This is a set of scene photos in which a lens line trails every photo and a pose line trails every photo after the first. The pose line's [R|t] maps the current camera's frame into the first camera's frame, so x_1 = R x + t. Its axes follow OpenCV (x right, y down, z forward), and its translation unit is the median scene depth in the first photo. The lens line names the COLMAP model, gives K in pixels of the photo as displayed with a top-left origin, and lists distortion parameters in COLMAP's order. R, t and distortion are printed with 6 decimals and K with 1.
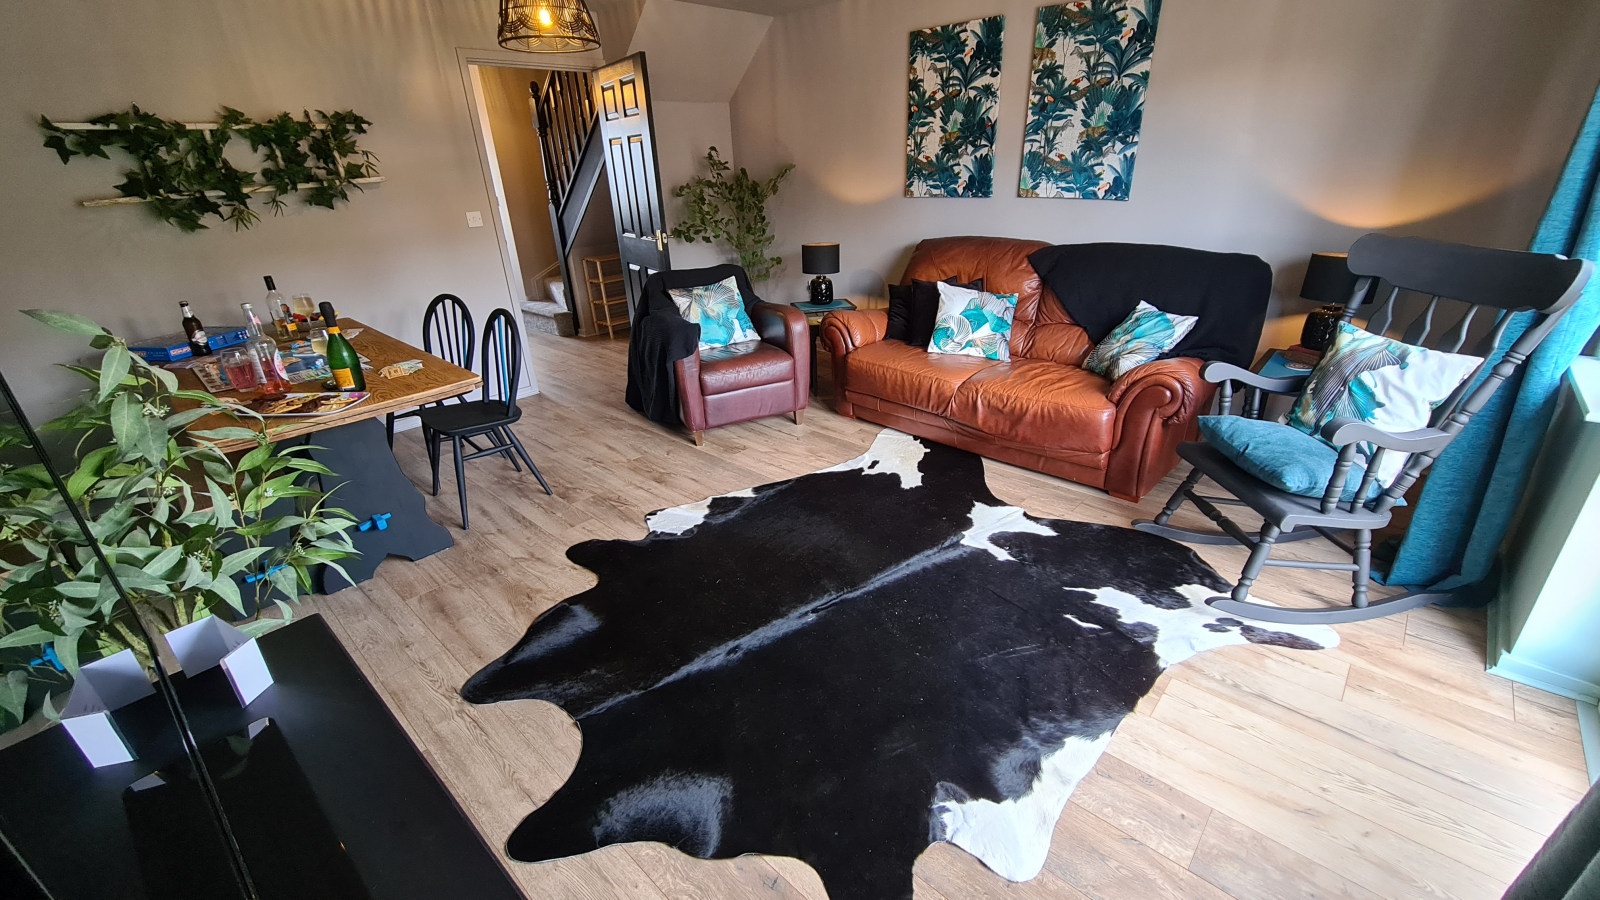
lens RADIAL K [[630.6, 0, 811.3], [0, 630.6, 453.9], [0, 0, 1]] dist [-0.029690, 0.000452]
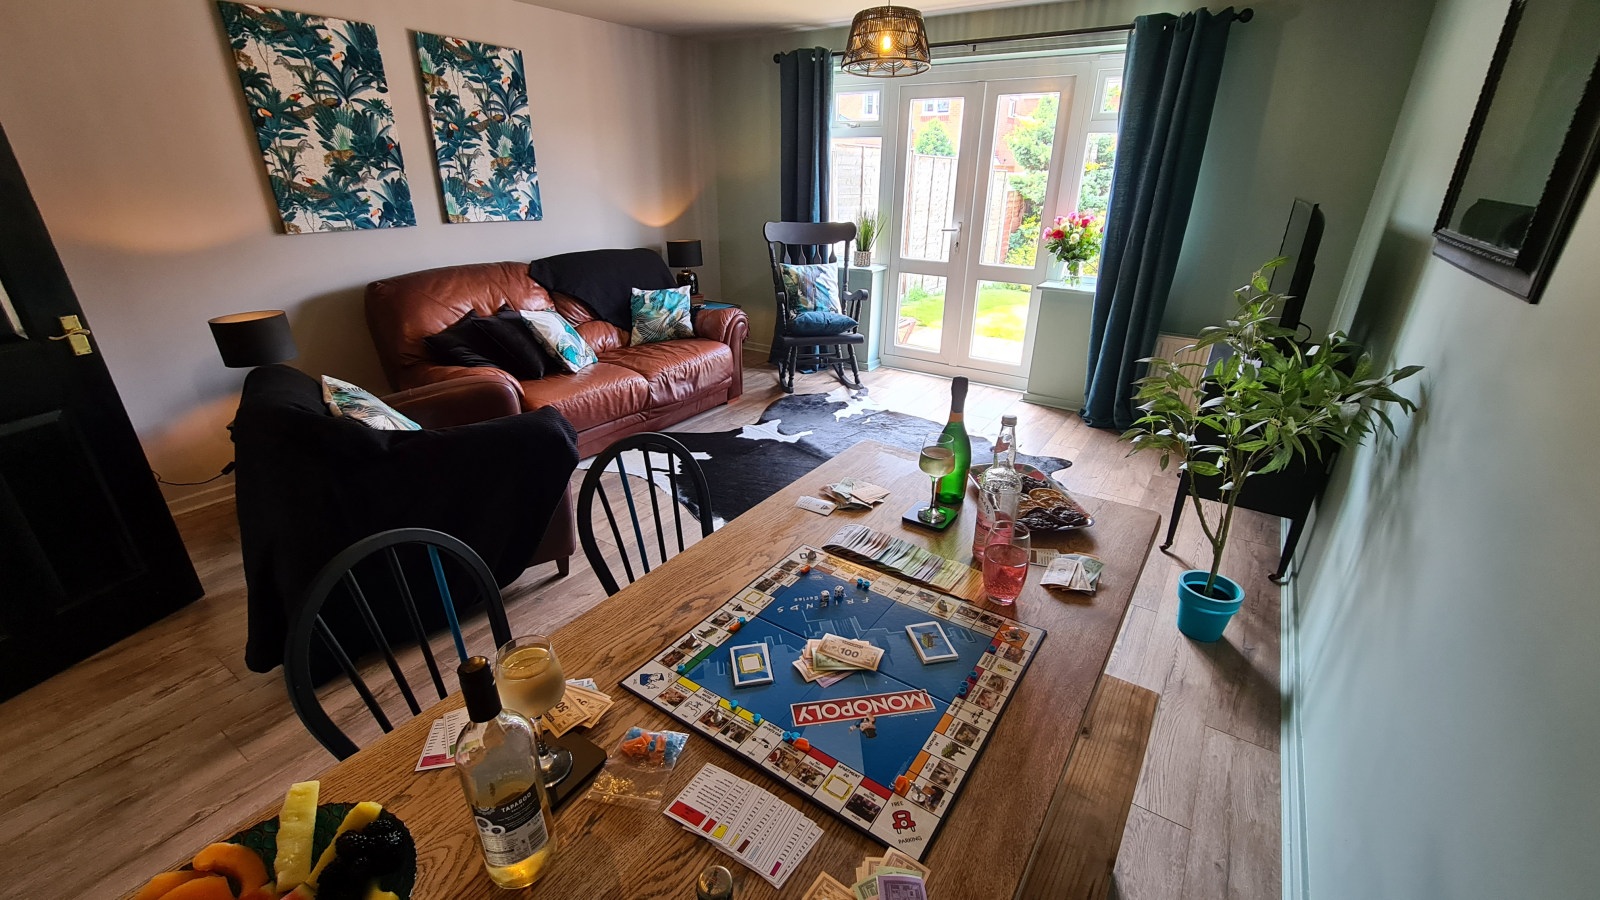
lens RADIAL K [[630.6, 0, 811.3], [0, 630.6, 453.9], [0, 0, 1]] dist [-0.029690, 0.000452]
pose [[-0.149359, -0.370866, 0.916597, -0.844913], [0.400336, 0.824936, 0.399014, -0.305879], [-0.904115, 0.426543, 0.025259, 0.688797]]
